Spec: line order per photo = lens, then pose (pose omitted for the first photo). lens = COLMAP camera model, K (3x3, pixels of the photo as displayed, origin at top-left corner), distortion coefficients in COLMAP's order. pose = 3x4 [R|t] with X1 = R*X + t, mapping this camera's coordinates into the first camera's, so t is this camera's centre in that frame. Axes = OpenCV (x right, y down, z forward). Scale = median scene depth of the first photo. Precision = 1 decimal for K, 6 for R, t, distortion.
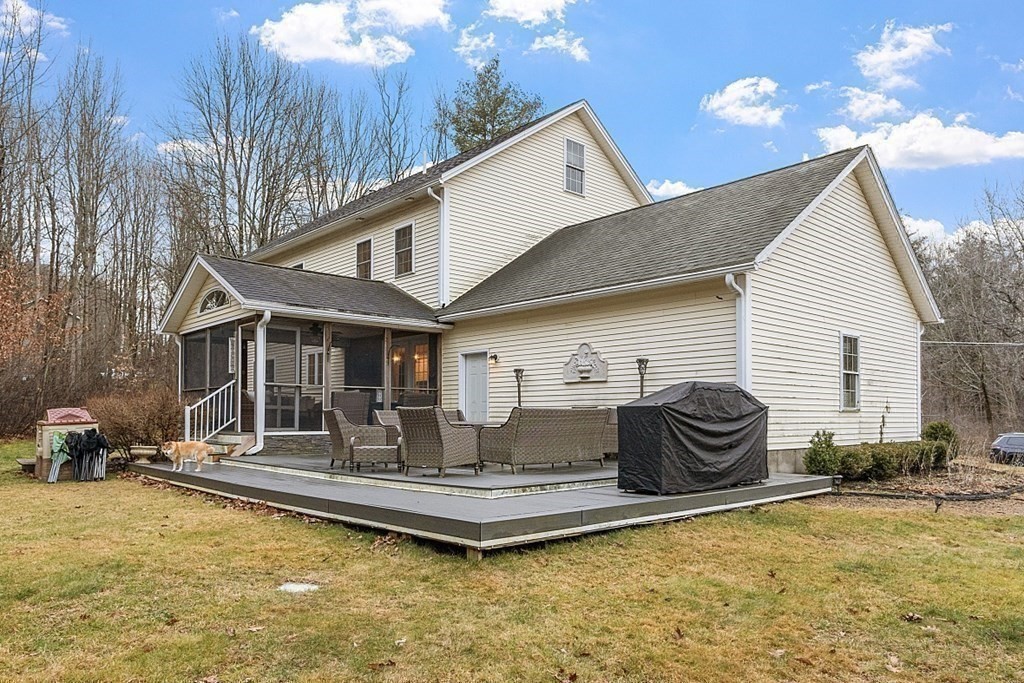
lens RADIAL K [[699.9, 0, 509.0], [0, 699.9, 402.4], [0, 0, 1]] dist [-0.001950, -0.000231]
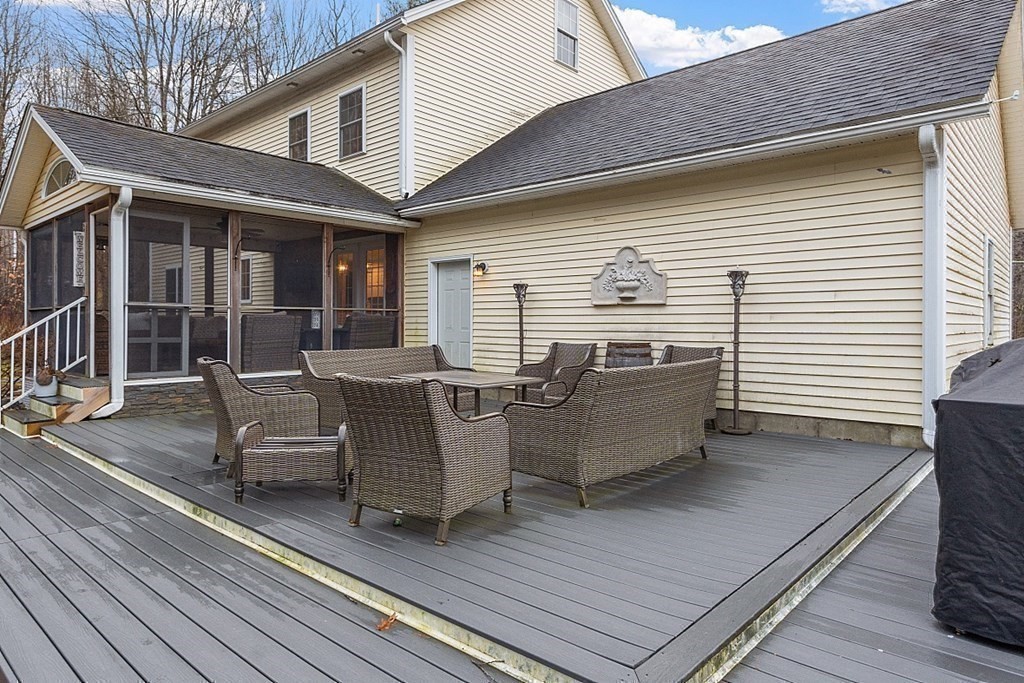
lens RADIAL K [[629.0, 0, 514.6], [0, 629.0, 322.5], [0, 0, 1]] dist [0.006191, 0.000803]
pose [[0.994629, 0.001575, 0.103488, -0.051294], [-0.003727, 0.999781, 0.020606, -0.020319], [-0.103433, -0.020881, 0.994417, 0.345475]]
